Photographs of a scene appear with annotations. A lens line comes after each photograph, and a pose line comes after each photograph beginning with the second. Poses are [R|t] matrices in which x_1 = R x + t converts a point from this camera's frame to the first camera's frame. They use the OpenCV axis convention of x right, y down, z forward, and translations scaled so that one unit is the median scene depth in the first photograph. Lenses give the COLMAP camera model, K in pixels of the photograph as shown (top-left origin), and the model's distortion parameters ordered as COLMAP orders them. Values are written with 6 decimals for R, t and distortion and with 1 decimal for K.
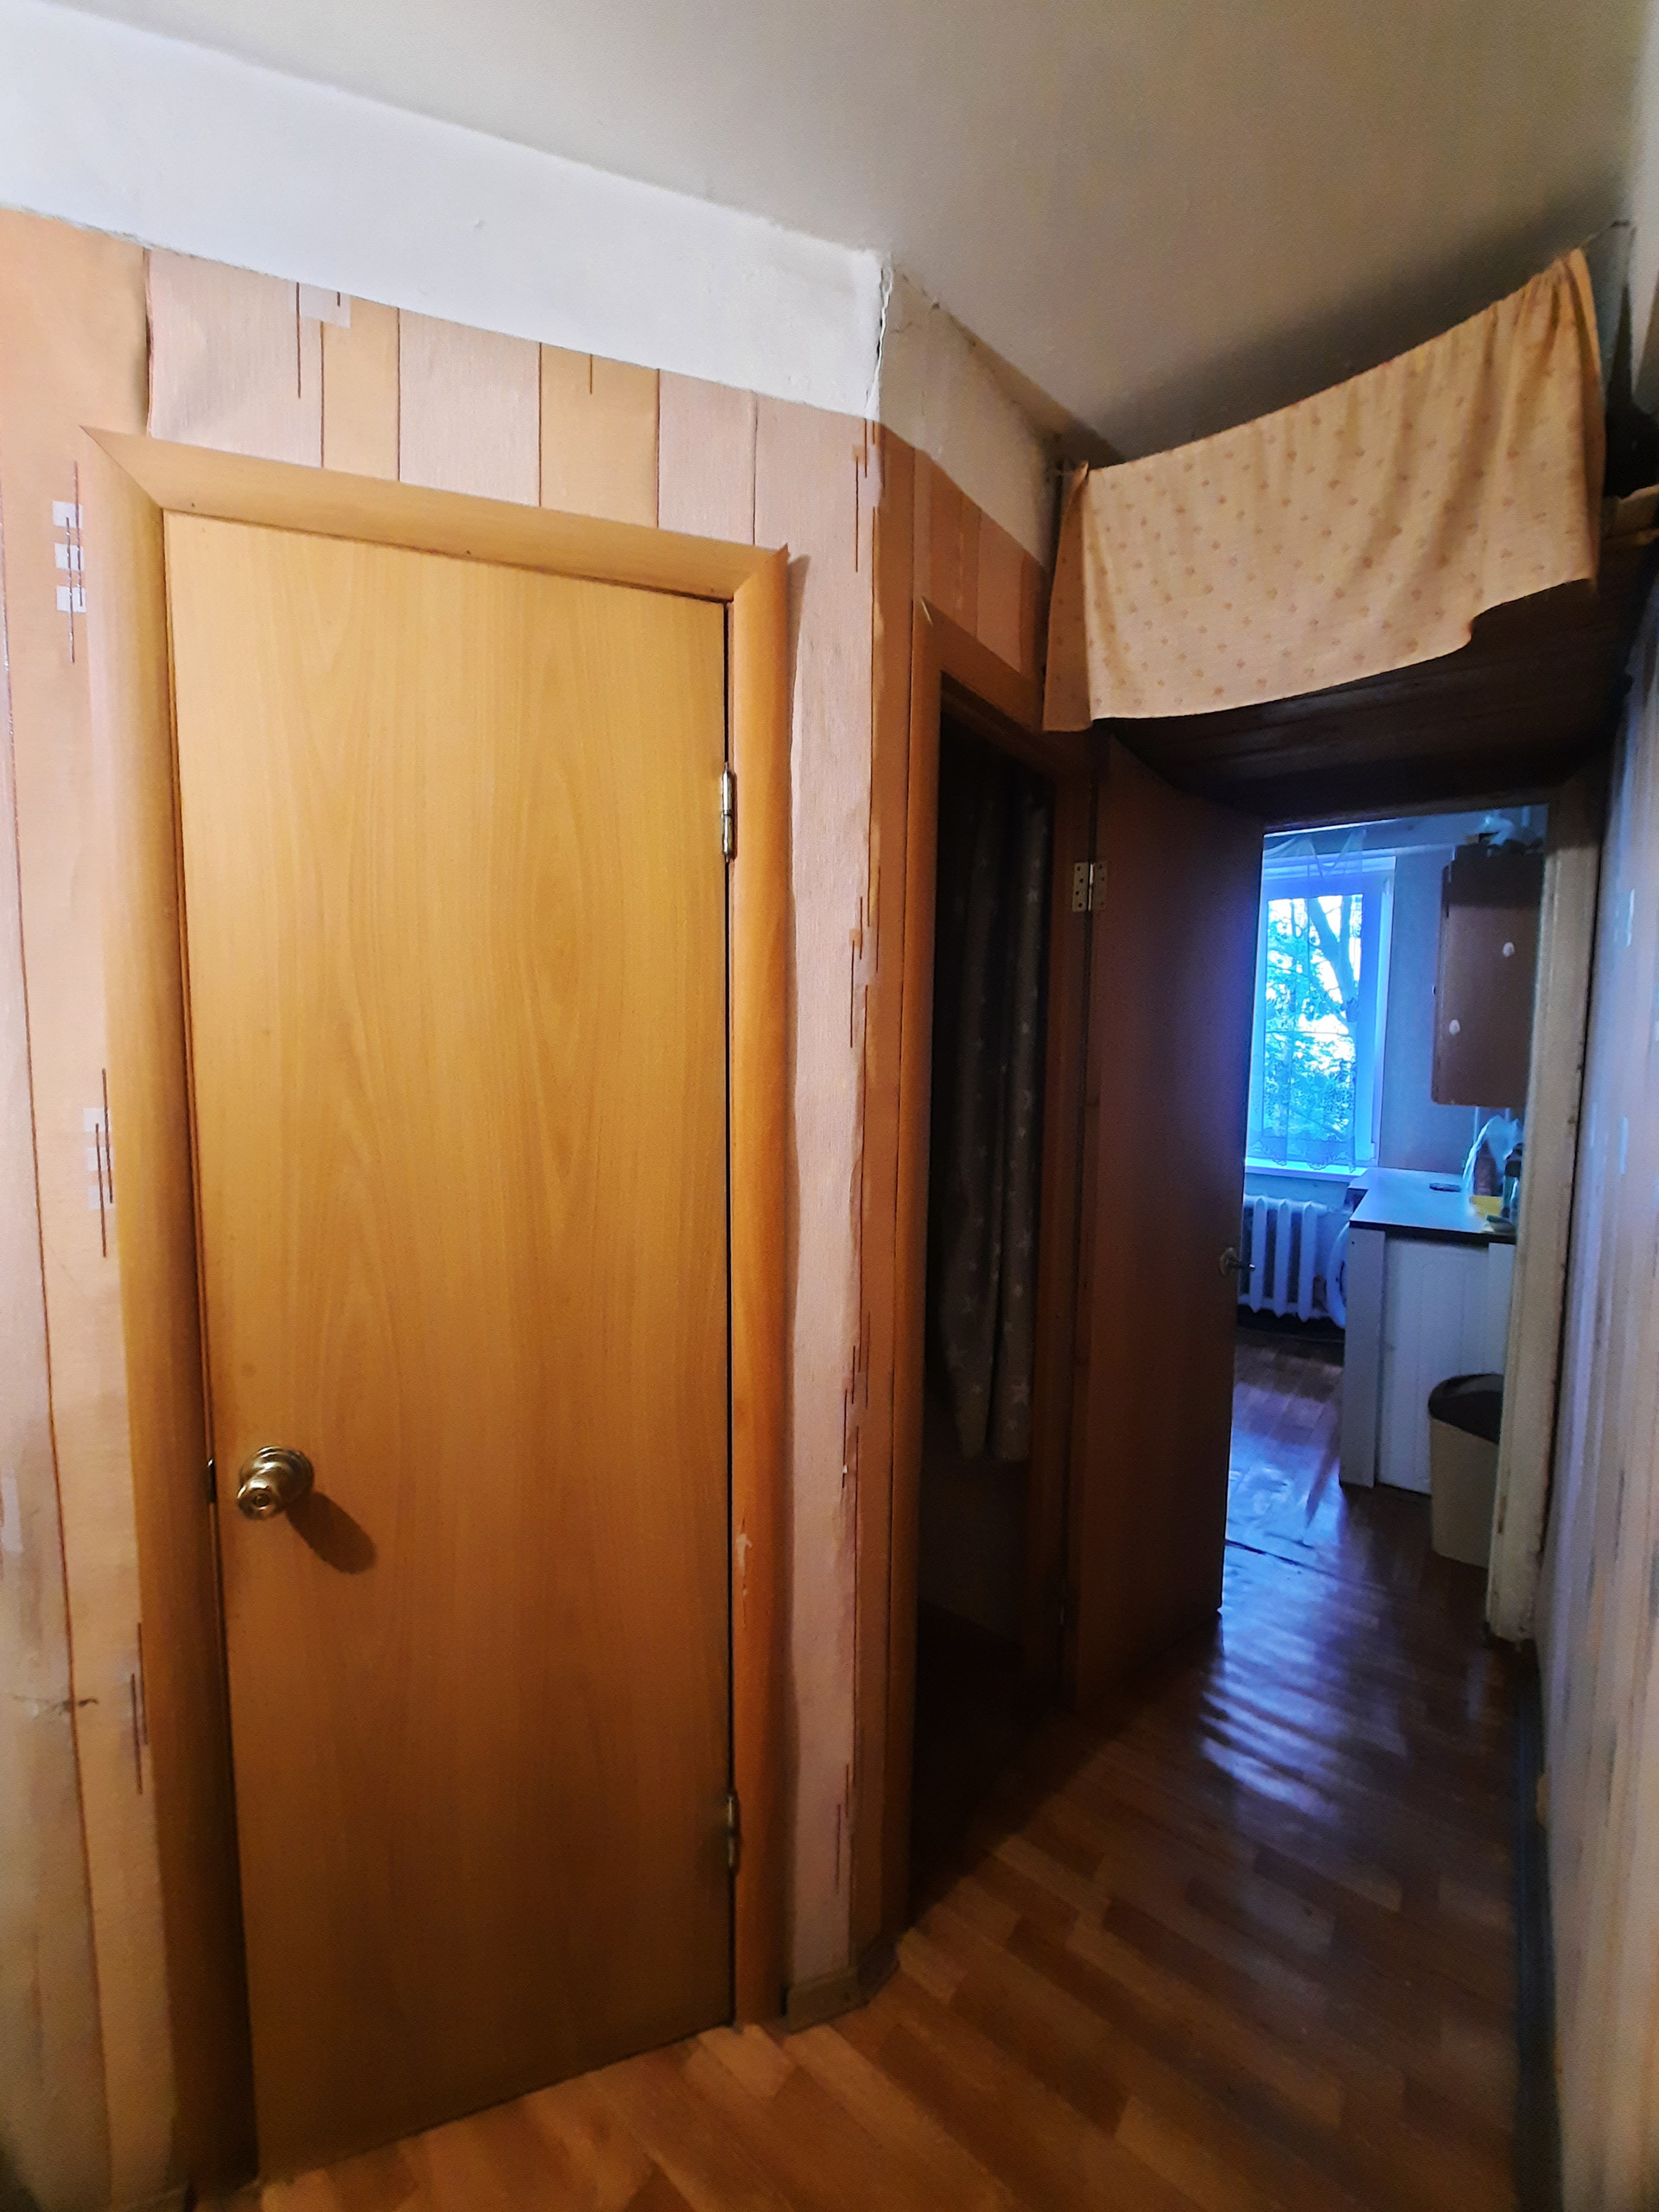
lens RADIAL K [[884.8, 0, 847.5], [0, 884.8, 1102.0], [0, 0, 1]] dist [-0.003493, -0.002527]
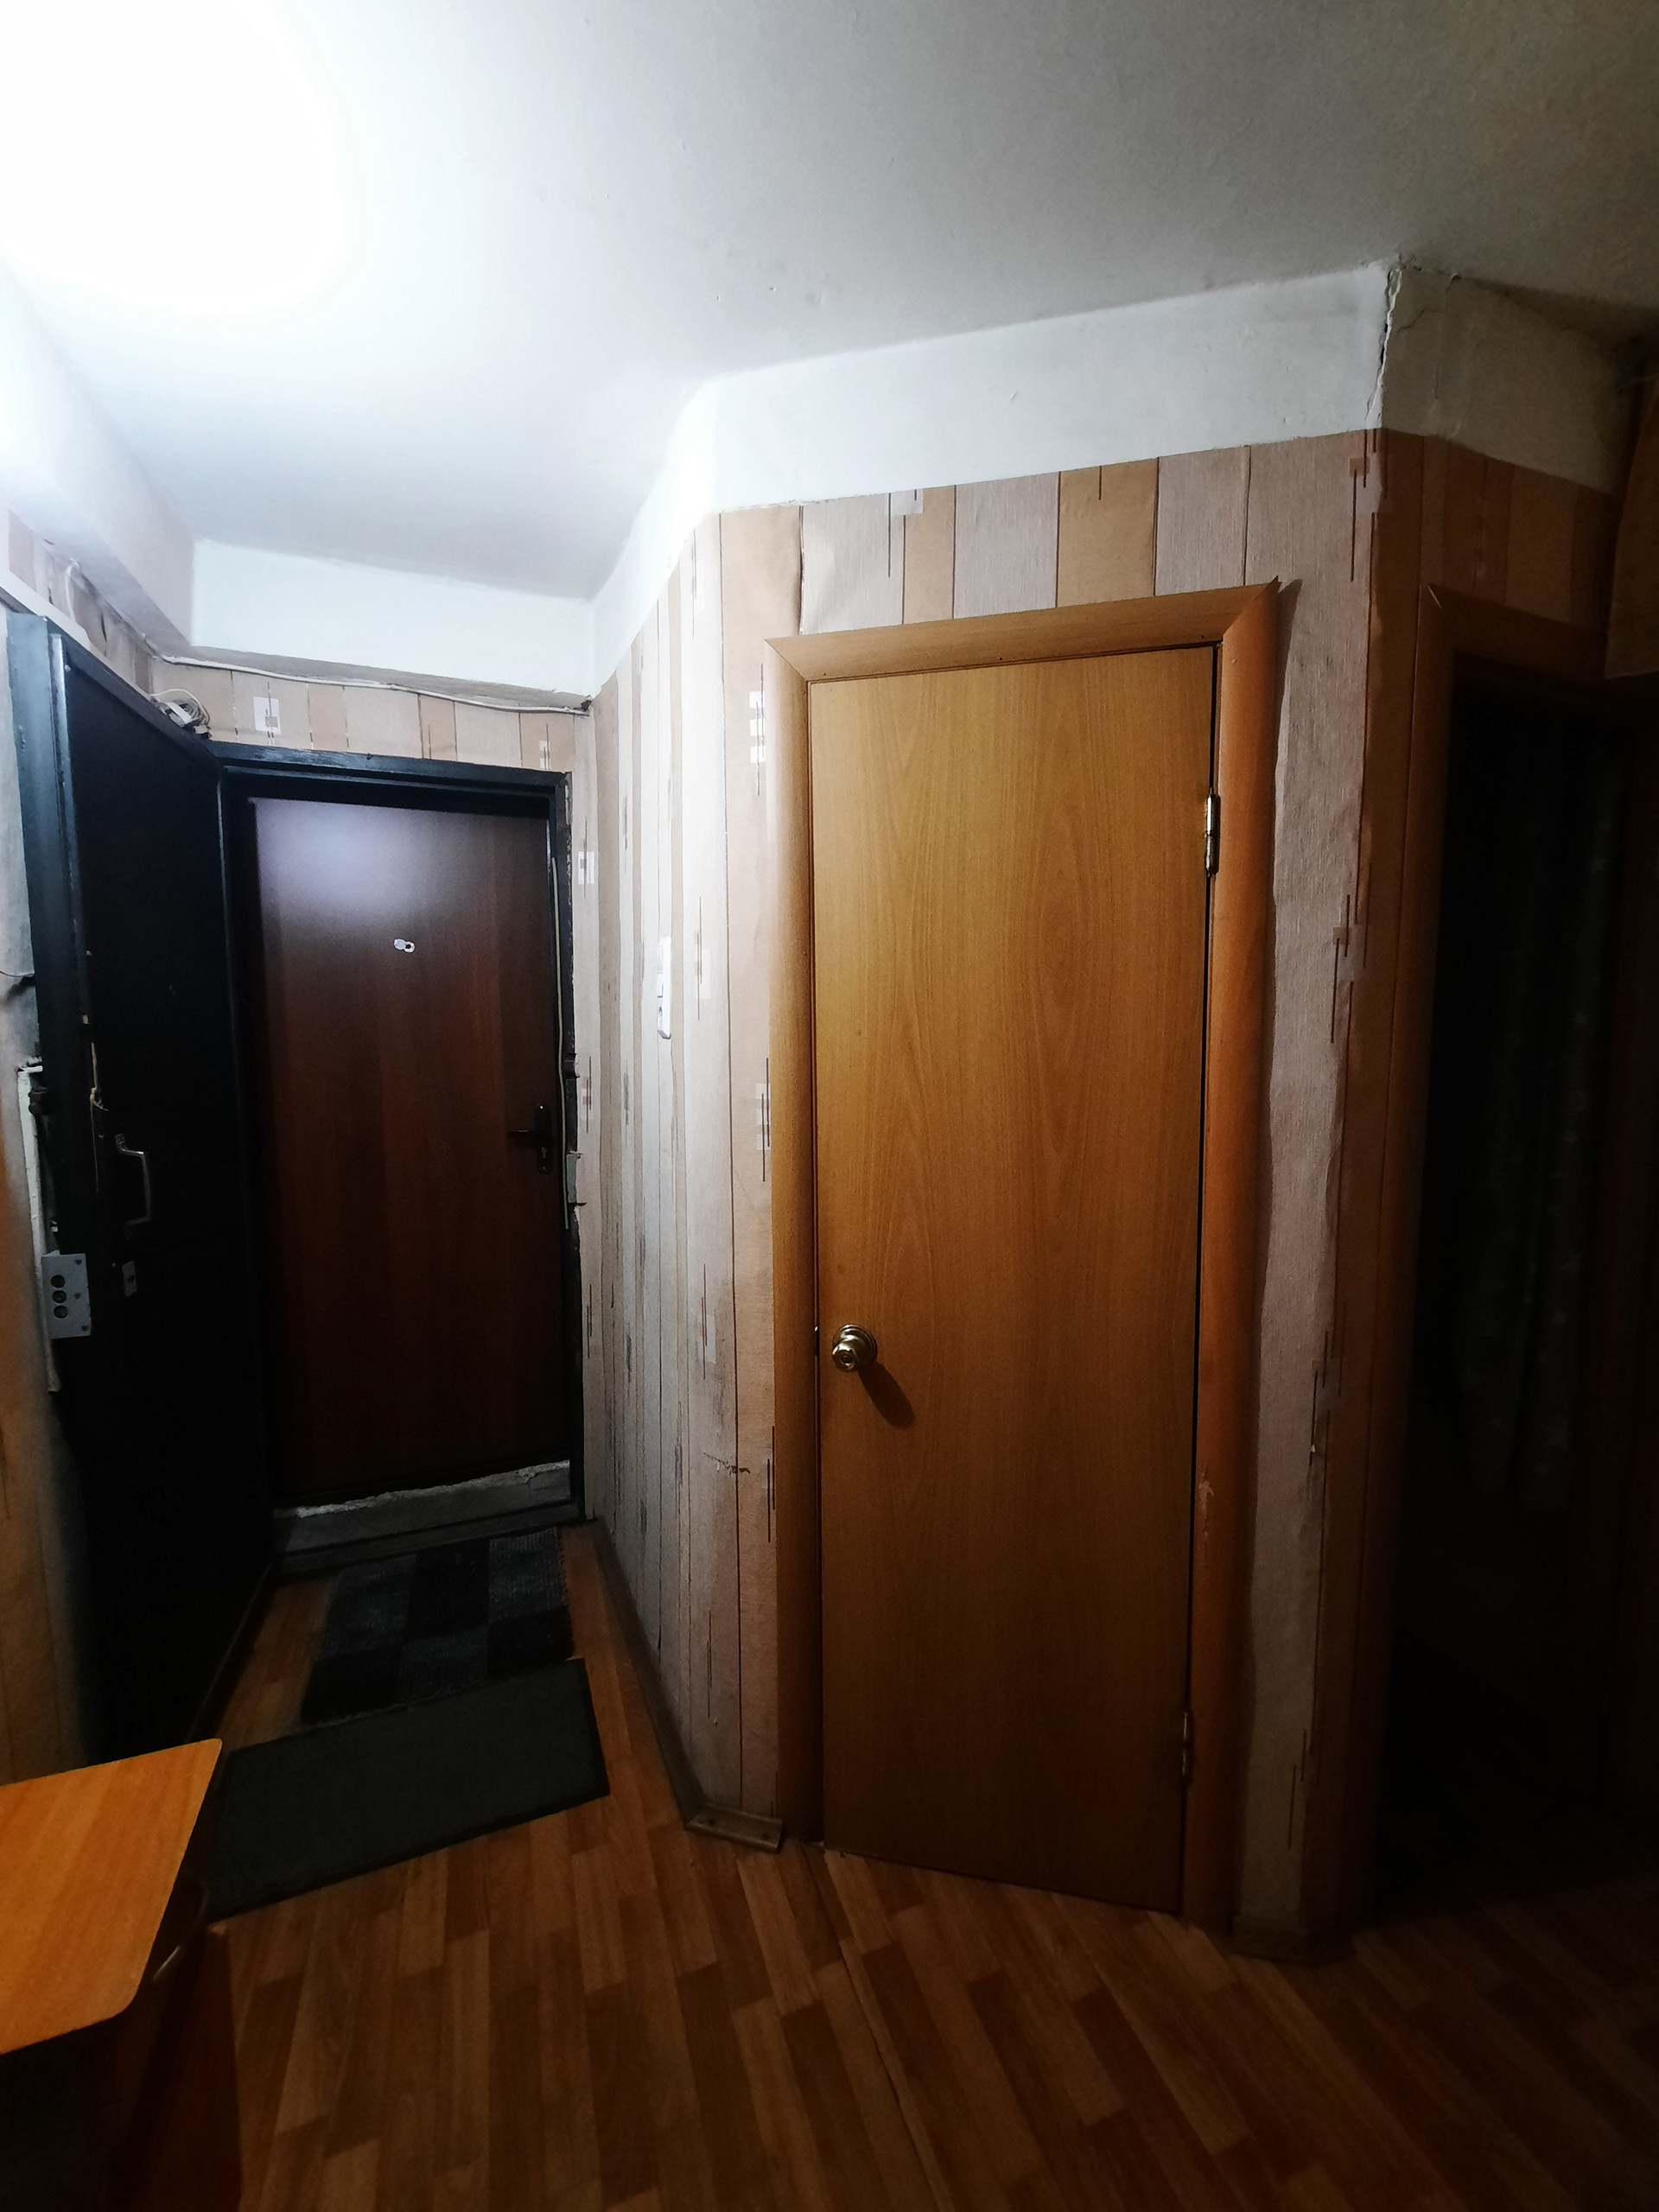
lens RADIAL K [[884.8, 0, 859.8], [0, 884.8, 1104.4], [0, 0, 1]] dist [-0.003493, -0.002527]
pose [[0.861717, 0.031594, -0.506404, 0.055869], [-0.026593, 0.999500, 0.017107, 0.008737], [0.506691, -0.001275, 0.862127, -0.181515]]
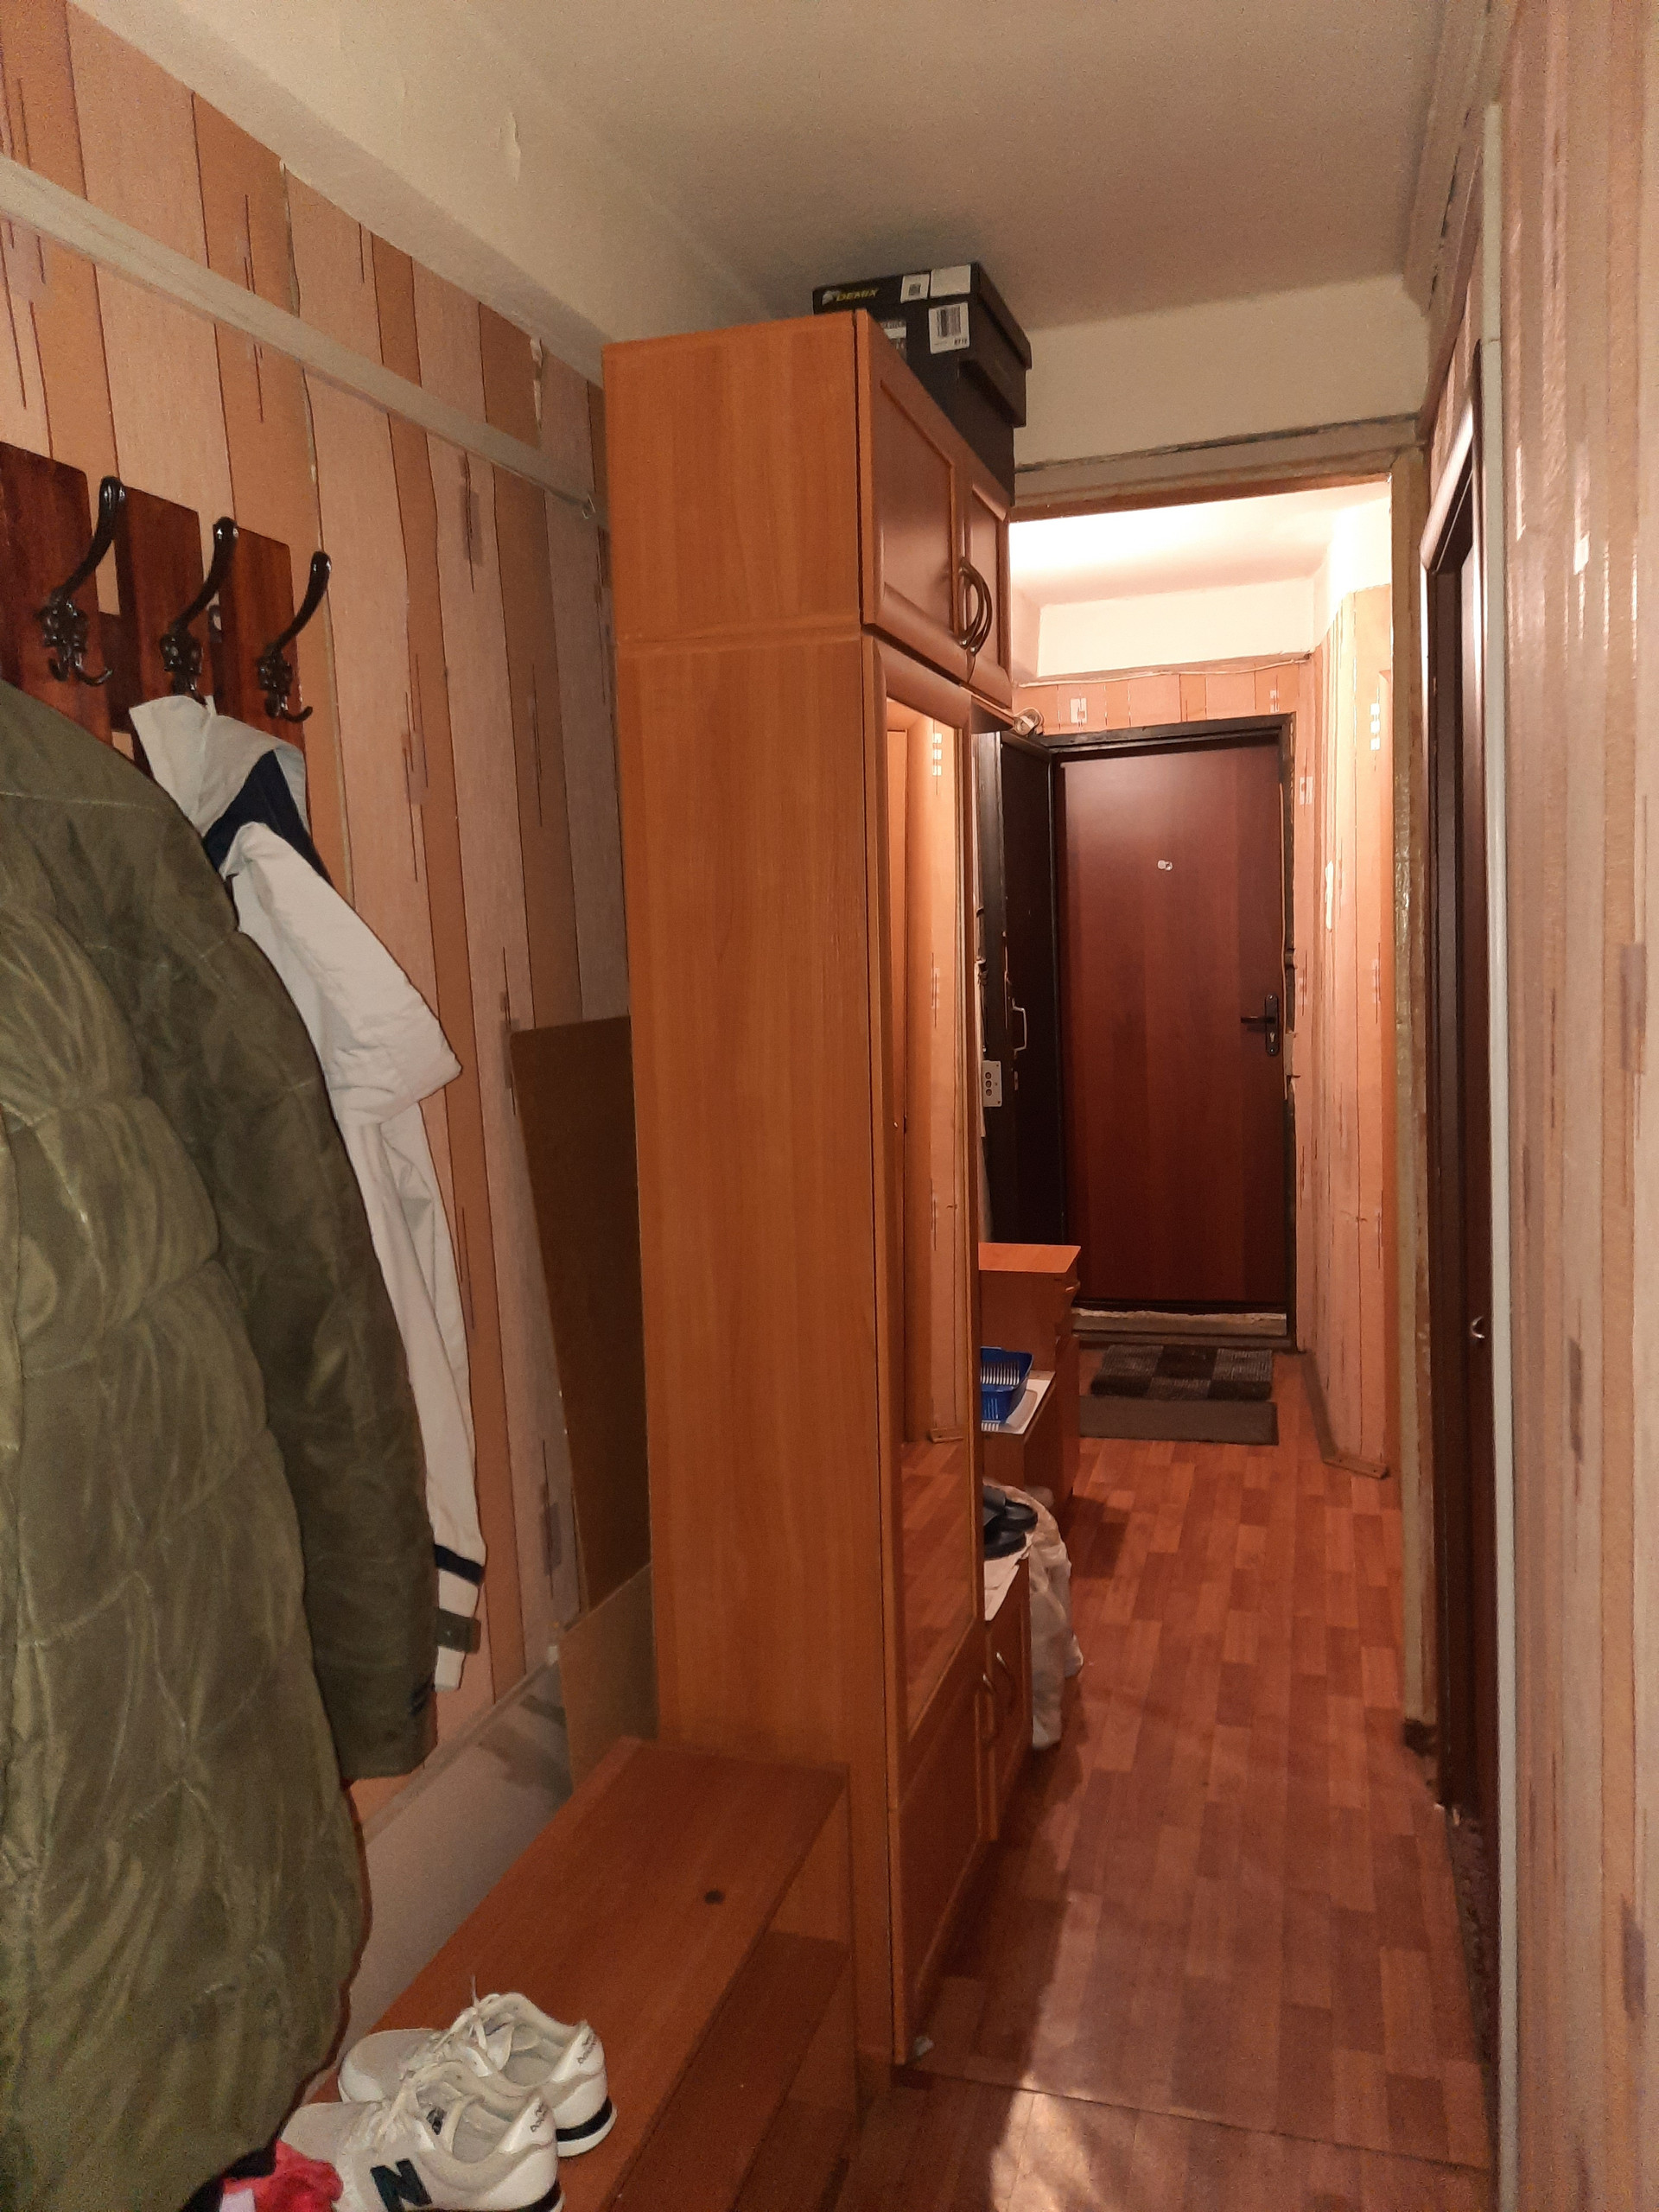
lens RADIAL K [[1621.5, 0, 823.8], [0, 1621.5, 1104.8], [0, 0, 1]] dist [0.060280, -0.030419]
pose [[0.347003, 0.063581, -0.935706, 2.017900], [-0.025142, 0.997971, 0.058488, 0.130878], [0.937527, 0.003230, 0.347897, -1.395481]]
